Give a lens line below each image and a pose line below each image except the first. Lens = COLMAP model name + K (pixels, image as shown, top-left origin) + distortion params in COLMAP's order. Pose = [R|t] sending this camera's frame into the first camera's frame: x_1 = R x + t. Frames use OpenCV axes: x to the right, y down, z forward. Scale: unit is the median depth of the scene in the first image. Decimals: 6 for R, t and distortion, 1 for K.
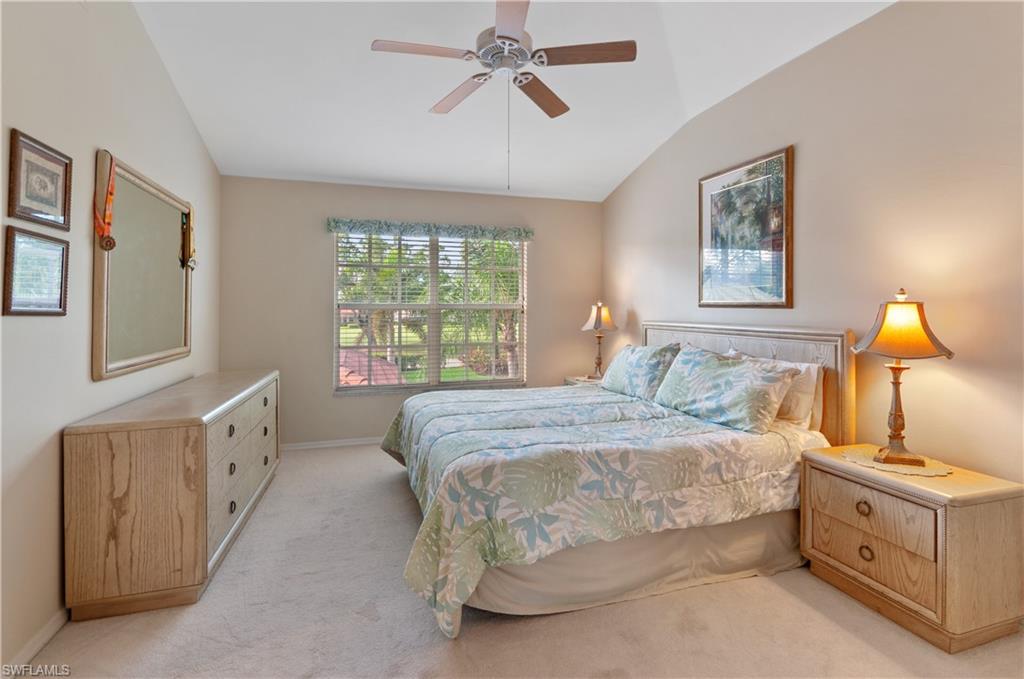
lens RADIAL K [[475.9, 0, 503.2], [0, 475.9, 305.4], [0, 0, 1]] dist [-0.001488, -0.000154]
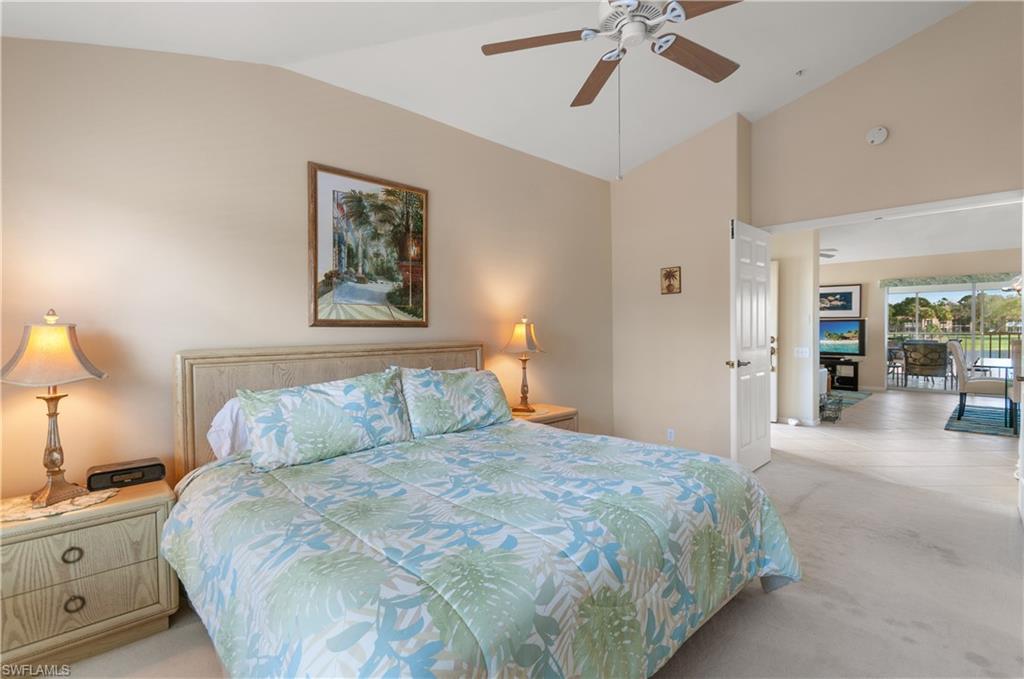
lens RADIAL K [[475.9, 0, 511.5], [0, 475.9, 336.0], [0, 0, 1]] dist [-0.001488, -0.000154]
pose [[-0.437345, -0.021610, 0.899034, -0.506486], [-0.006315, 0.999760, 0.020959, 0.002158], [-0.899272, 0.003488, -0.437377, 1.194972]]
